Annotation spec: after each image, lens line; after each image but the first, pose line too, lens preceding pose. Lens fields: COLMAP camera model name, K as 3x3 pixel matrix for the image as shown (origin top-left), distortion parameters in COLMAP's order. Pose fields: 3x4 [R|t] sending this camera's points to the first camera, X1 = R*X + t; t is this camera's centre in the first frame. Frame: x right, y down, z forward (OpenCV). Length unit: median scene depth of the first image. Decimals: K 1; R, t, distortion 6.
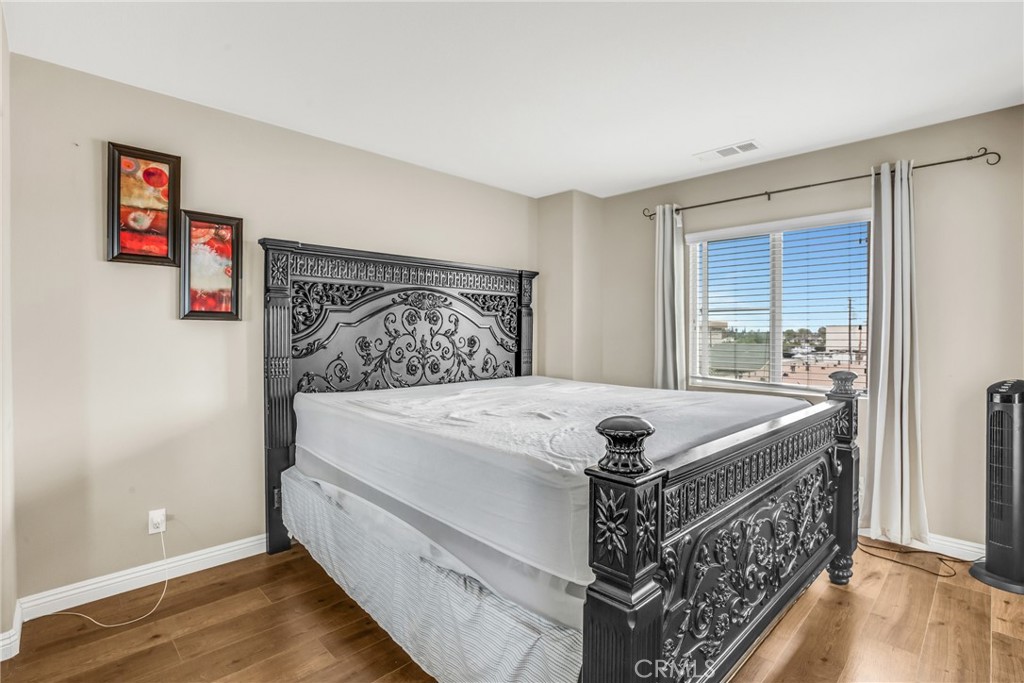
lens RADIAL K [[512.8, 0, 513.8], [0, 512.8, 335.2], [0, 0, 1]] dist [0.001240, 0.000170]
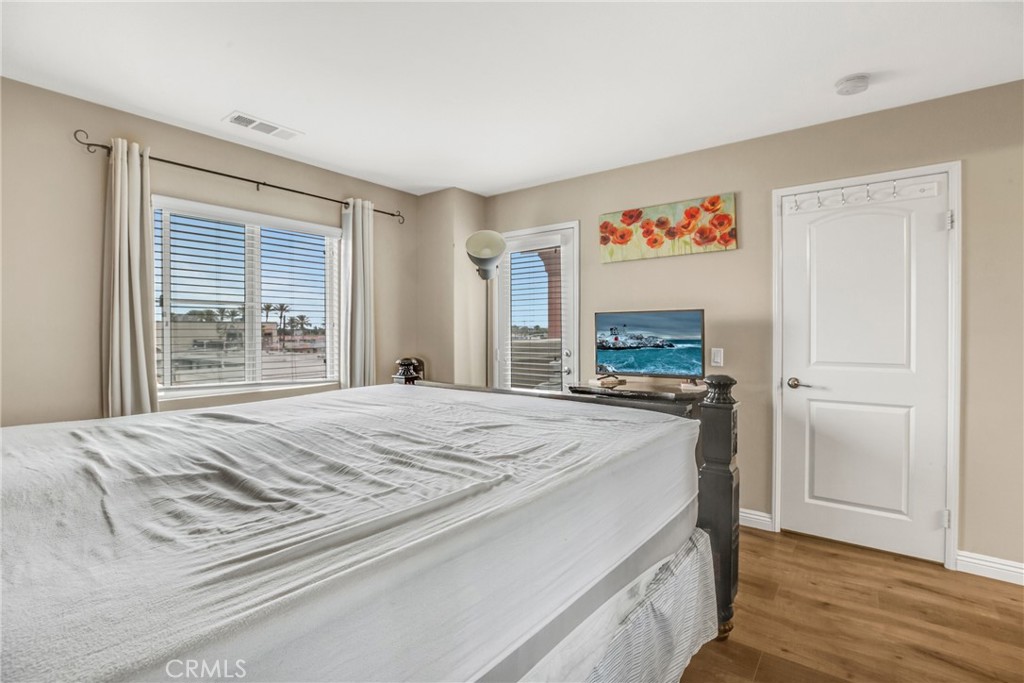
lens RADIAL K [[483.4, 0, 510.7], [0, 483.4, 348.9], [0, 0, 1]] dist [-0.042888, 0.014001]
pose [[-0.133312, -0.038749, 0.990316, -0.511361], [0.001458, 0.999227, 0.039294, -0.004457], [-0.991073, 0.006682, -0.133153, 0.749977]]
